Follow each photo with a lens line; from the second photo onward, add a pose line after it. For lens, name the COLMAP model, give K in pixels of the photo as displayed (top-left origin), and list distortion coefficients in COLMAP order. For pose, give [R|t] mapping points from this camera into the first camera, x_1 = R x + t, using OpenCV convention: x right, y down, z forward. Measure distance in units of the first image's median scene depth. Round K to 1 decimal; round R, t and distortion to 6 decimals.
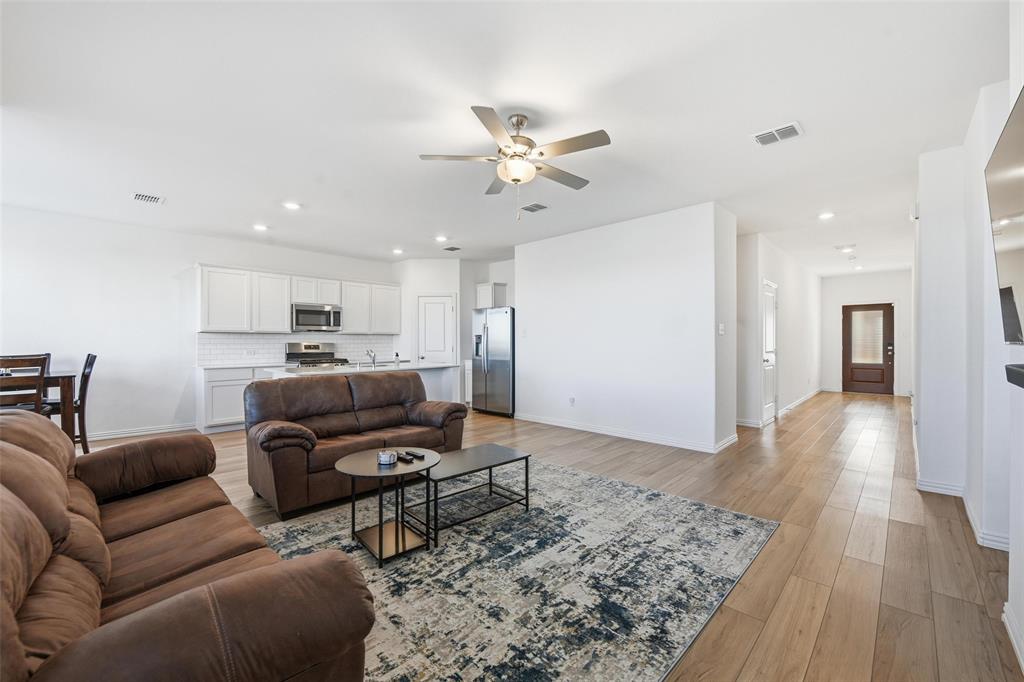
lens RADIAL K [[410.8, 0, 518.8], [0, 410.8, 340.3], [0, 0, 1]] dist [-0.008637, -0.000245]
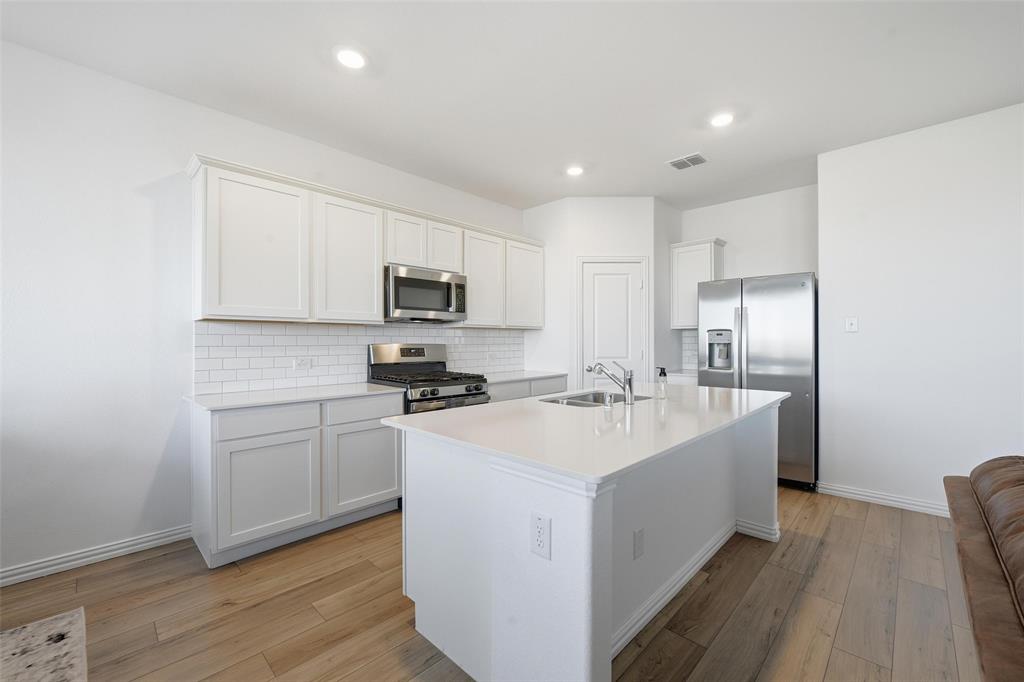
lens RADIAL K [[410.8, 0, 518.8], [0, 410.8, 340.3], [0, 0, 1]] dist [-0.008637, -0.000245]
pose [[0.999984, 0.000799, -0.005579, -0.691554], [-0.000789, 0.999998, 0.001791, 0.001528], [0.005580, -0.001787, 0.999983, 0.893203]]
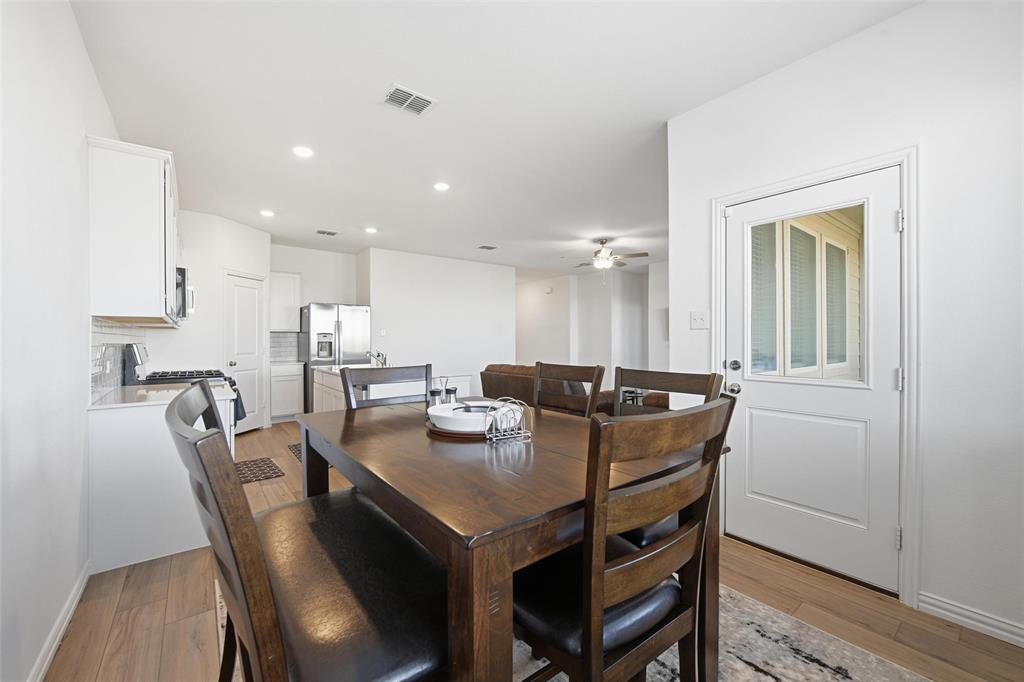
lens RADIAL K [[410.8, 0, 518.8], [0, 410.8, 340.3], [0, 0, 1]] dist [-0.008637, -0.000245]
pose [[0.132270, -0.001585, 0.991212, -1.723880], [-0.004930, 0.999985, 0.002257, -0.003121], [-0.991201, -0.005186, 0.132260, 0.901242]]
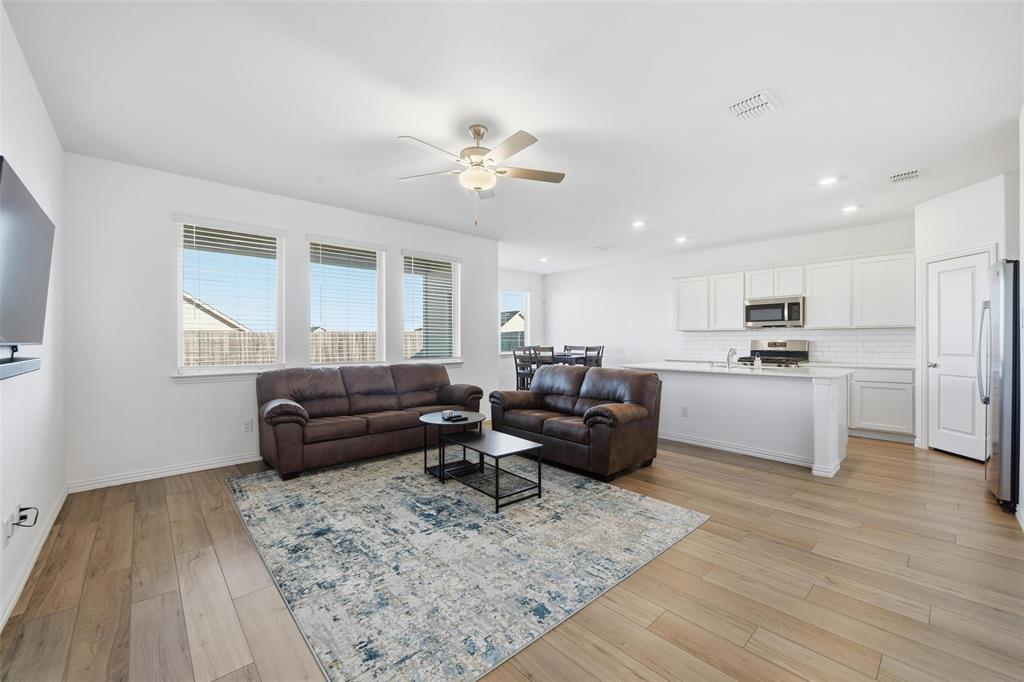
lens RADIAL K [[410.8, 0, 518.8], [0, 410.8, 340.3], [0, 0, 1]] dist [-0.008637, -0.000245]
pose [[-0.064426, 0.004571, -0.997912, 0.818287], [0.006540, 0.999970, 0.004158, -0.001006], [0.997901, -0.006259, -0.064454, 0.917323]]
